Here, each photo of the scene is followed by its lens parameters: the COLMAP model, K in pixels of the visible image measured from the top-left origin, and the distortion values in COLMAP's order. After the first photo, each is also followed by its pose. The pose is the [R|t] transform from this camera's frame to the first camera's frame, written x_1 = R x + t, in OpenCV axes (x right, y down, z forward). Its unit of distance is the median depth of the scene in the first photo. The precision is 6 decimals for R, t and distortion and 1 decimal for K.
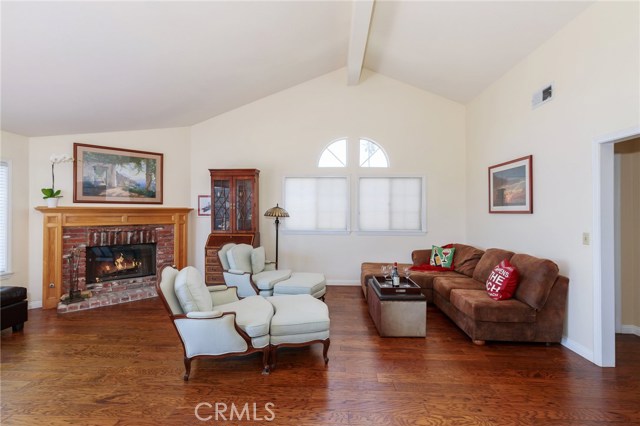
lens RADIAL K [[296.2, 0, 325.8], [0, 296.2, 209.9], [0, 0, 1]] dist [0.008336, 0.000189]
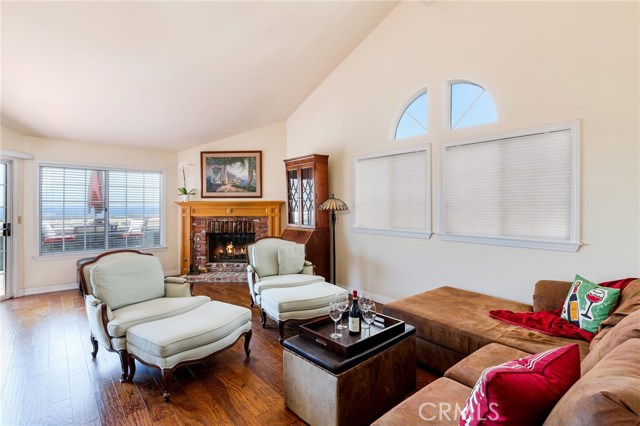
lens RADIAL K [[313.0, 0, 324.4], [0, 313.0, 208.3], [0, 0, 1]] dist [-0.001773, -0.002385]
pose [[0.685413, 0.000039, -0.728155, 0.476335], [0.006790, 0.999956, 0.006445, 0.014161], [0.728123, -0.009362, 0.685383, 0.430842]]
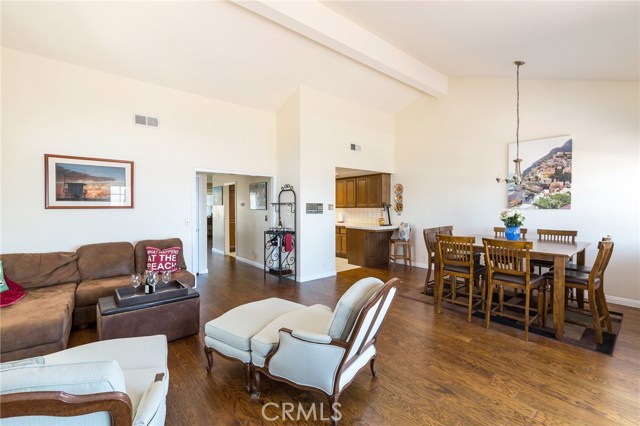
lens RADIAL K [[284.9, 0, 317.4], [0, 284.9, 209.7], [0, 0, 1]] dist [0.009513, -0.002150]
pose [[-0.648677, -0.009827, 0.761000, -0.551070], [-0.007001, 0.999951, 0.006945, 0.002827], [-0.761031, -0.000823, -0.648715, 0.909772]]
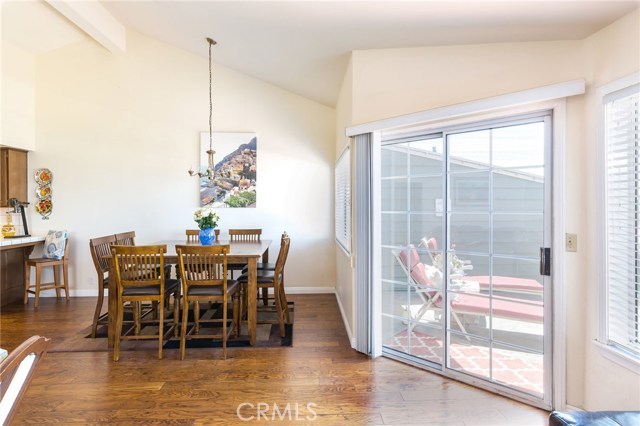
lens RADIAL K [[356.2, 0, 327.9], [0, 356.2, 205.3], [0, 0, 1]] dist [0.002121, -0.000370]
pose [[-0.996620, 0.000554, -0.082150, -0.514689], [0.001217, 0.999967, -0.008020, 0.004217], [0.082142, -0.008093, -0.996588, 0.849421]]
